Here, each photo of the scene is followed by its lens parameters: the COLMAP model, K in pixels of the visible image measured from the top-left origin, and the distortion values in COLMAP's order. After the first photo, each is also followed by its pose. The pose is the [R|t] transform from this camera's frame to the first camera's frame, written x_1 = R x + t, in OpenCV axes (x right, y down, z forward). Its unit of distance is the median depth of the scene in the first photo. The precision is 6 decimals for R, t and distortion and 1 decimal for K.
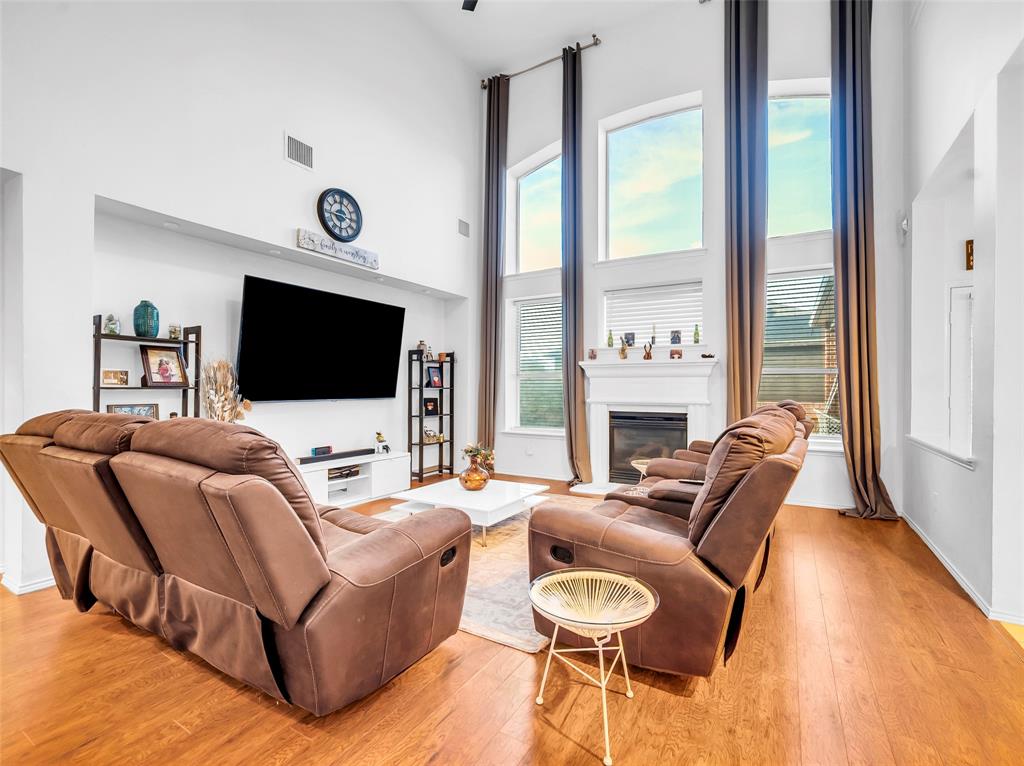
lens RADIAL K [[462.9, 0, 530.9], [0, 462.9, 388.3], [0, 0, 1]] dist [0.000025, 0.000282]
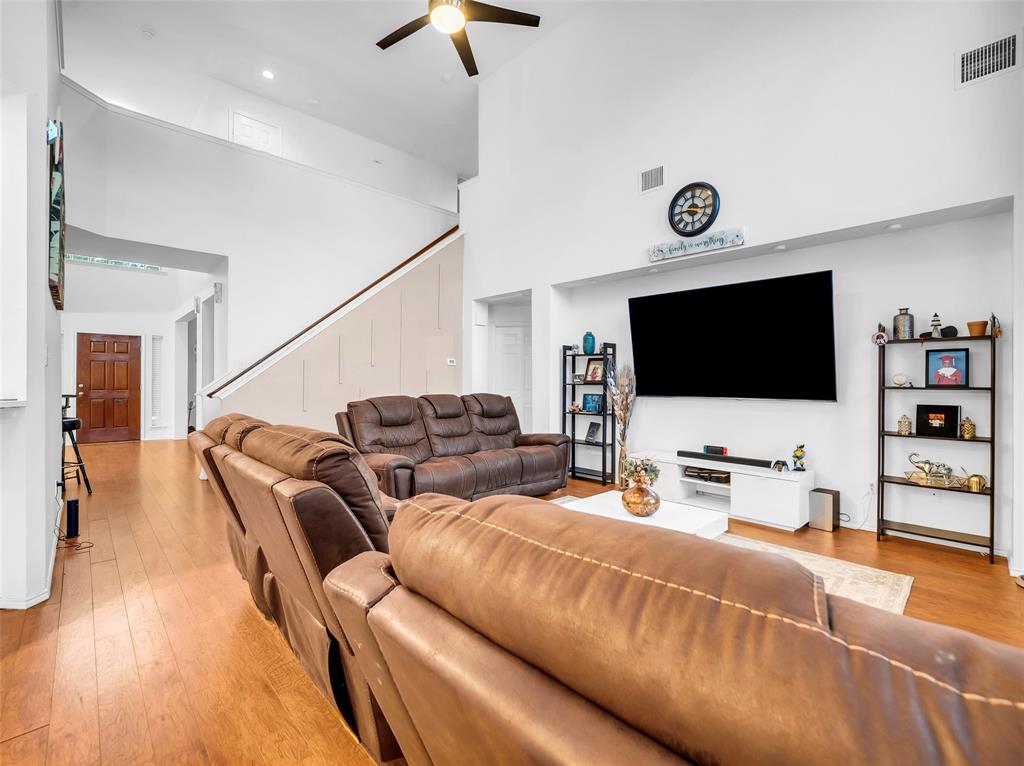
lens RADIAL K [[467.7, 0, 515.7], [0, 467.7, 377.8], [0, 0, 1]] dist [-0.000920, 0.000159]
pose [[-0.280580, -0.001879, -0.959829, 0.663355], [-0.000850, 0.999998, -0.001710, -0.016406], [0.959830, 0.000336, -0.280581, 0.947391]]
